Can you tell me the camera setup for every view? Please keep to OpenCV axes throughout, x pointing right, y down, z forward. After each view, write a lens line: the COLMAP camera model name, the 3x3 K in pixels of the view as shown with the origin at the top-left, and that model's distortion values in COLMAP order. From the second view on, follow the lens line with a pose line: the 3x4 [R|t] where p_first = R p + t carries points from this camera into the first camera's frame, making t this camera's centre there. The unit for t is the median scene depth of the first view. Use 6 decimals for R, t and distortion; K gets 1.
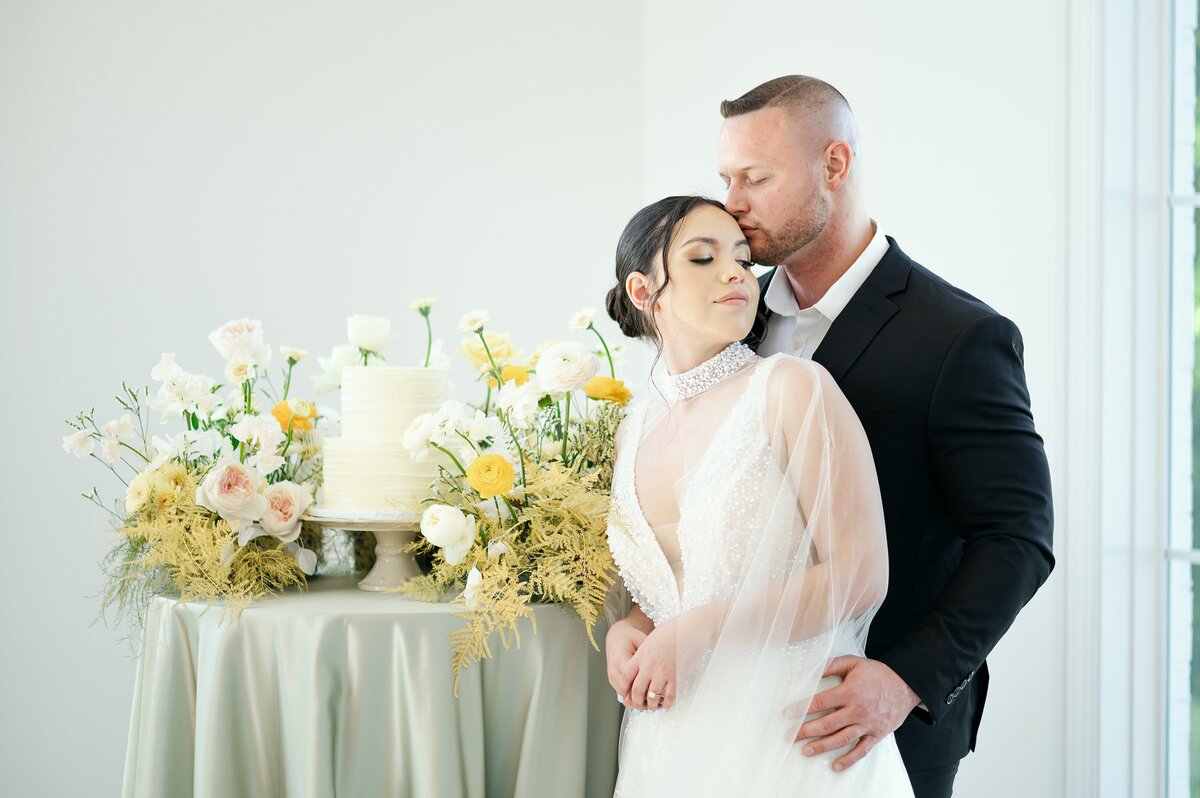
lens RADIAL K [[3038.9, 0, 600.1], [0, 3038.9, 398.6], [0, 0, 1]] dist [-0.046896, 0.000000]
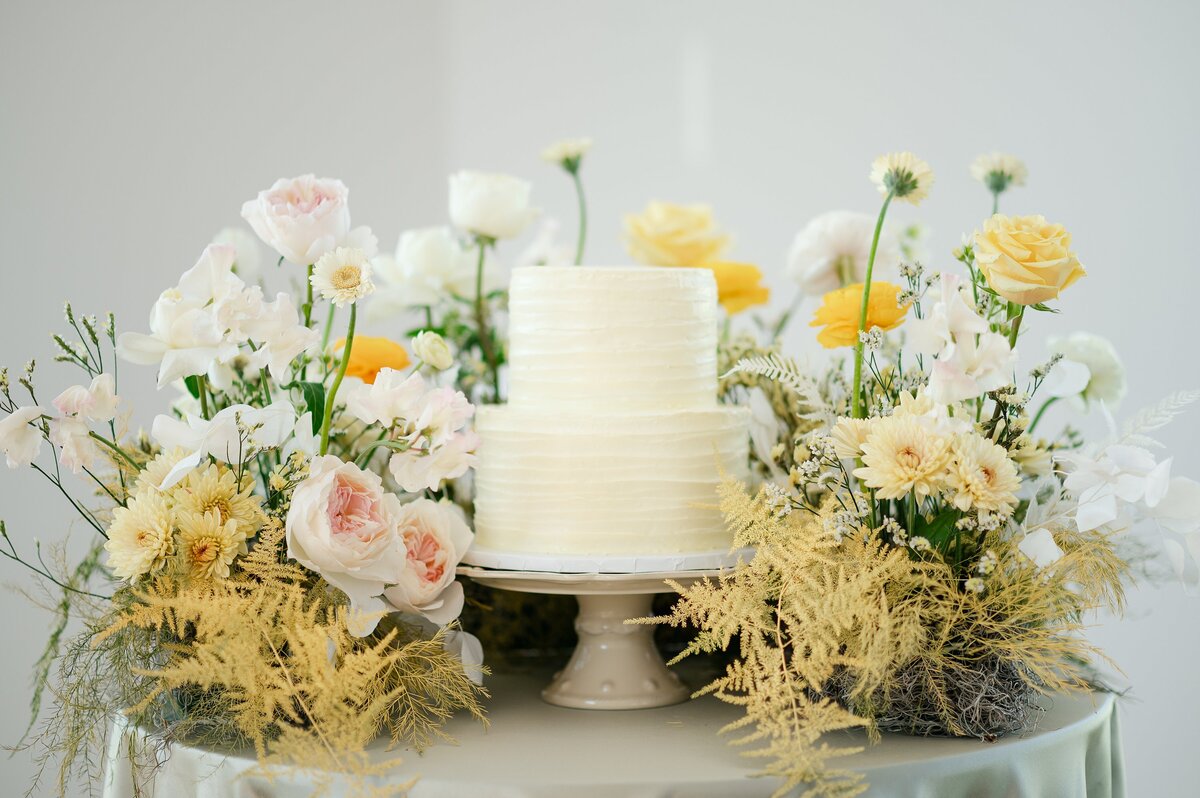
lens RADIAL K [[3038.9, 0, 599.7], [0, 3038.9, 398.6], [0, 0, 1]] dist [-0.046896, 0.000000]
pose [[0.963790, -0.025070, 0.265482, -0.208028], [0.017834, 0.999402, 0.029632, -0.003599], [-0.266066, -0.023824, 0.963660, 0.514070]]
